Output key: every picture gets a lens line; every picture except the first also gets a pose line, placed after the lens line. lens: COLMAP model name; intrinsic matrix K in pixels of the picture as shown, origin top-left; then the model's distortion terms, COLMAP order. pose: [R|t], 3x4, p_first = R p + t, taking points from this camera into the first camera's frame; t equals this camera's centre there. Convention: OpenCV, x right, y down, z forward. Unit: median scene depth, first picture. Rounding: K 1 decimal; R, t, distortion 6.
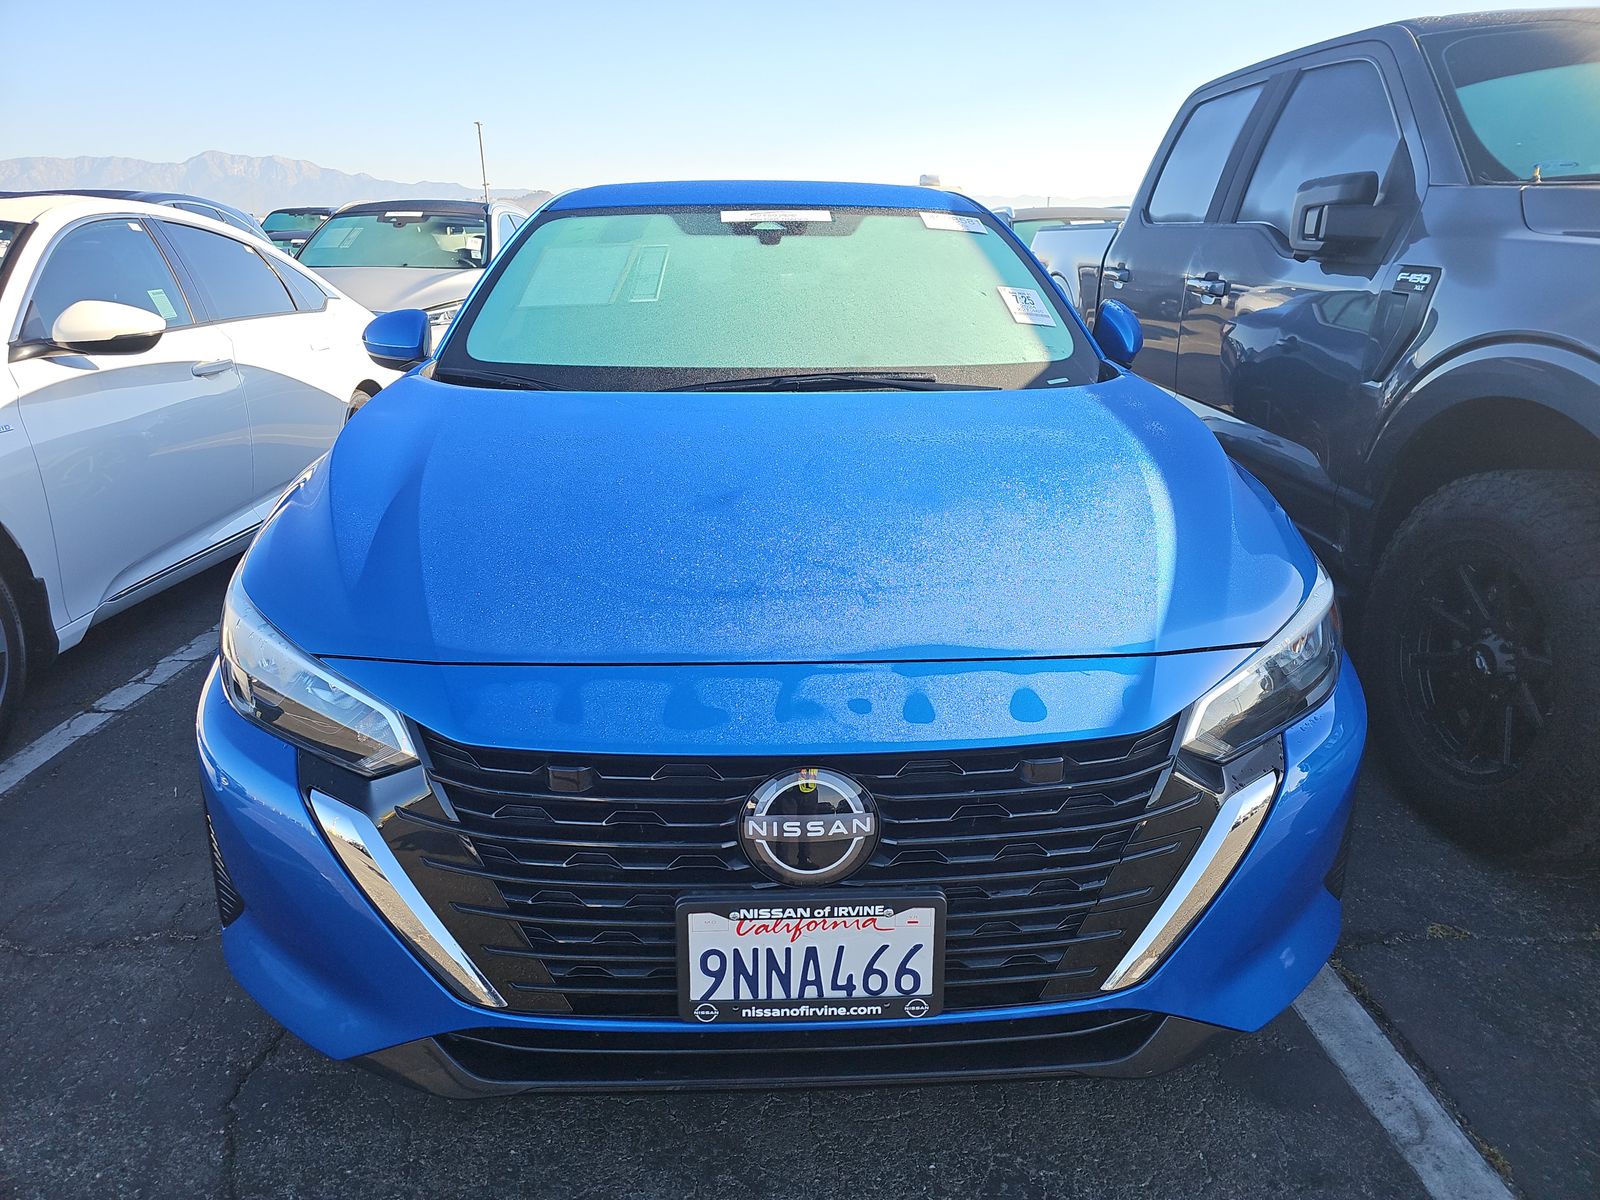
lens RADIAL K [[1080.6, 0, 800.0], [0, 1080.6, 600.0], [0, 0, 1]] dist [-0.000063, -0.001690]
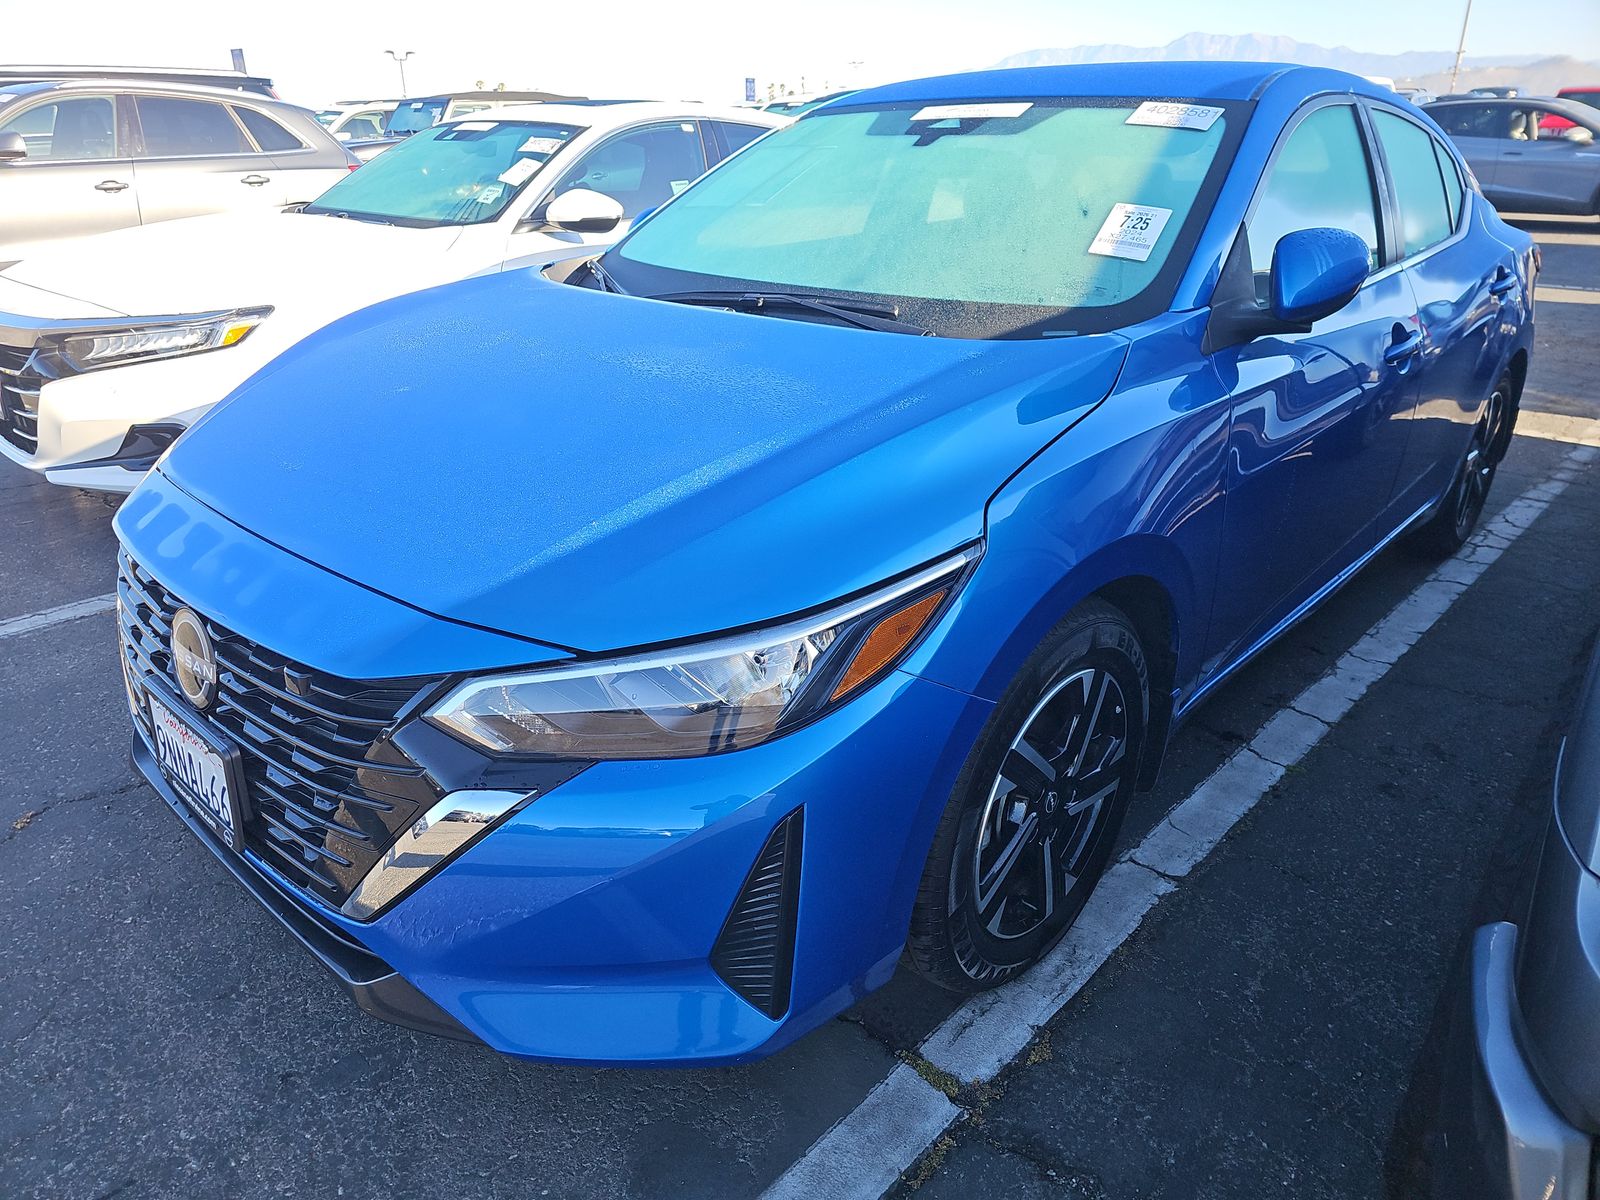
lens RADIAL K [[1054.0, 0, 800.0], [0, 1054.0, 600.0], [0, 0, 1]] dist [0.000677, 0.000225]
pose [[0.664902, 0.290063, -0.688309, 0.601906], [-0.206154, 0.956988, 0.204144, -0.116717], [0.717918, 0.006162, 0.696101, 0.291064]]
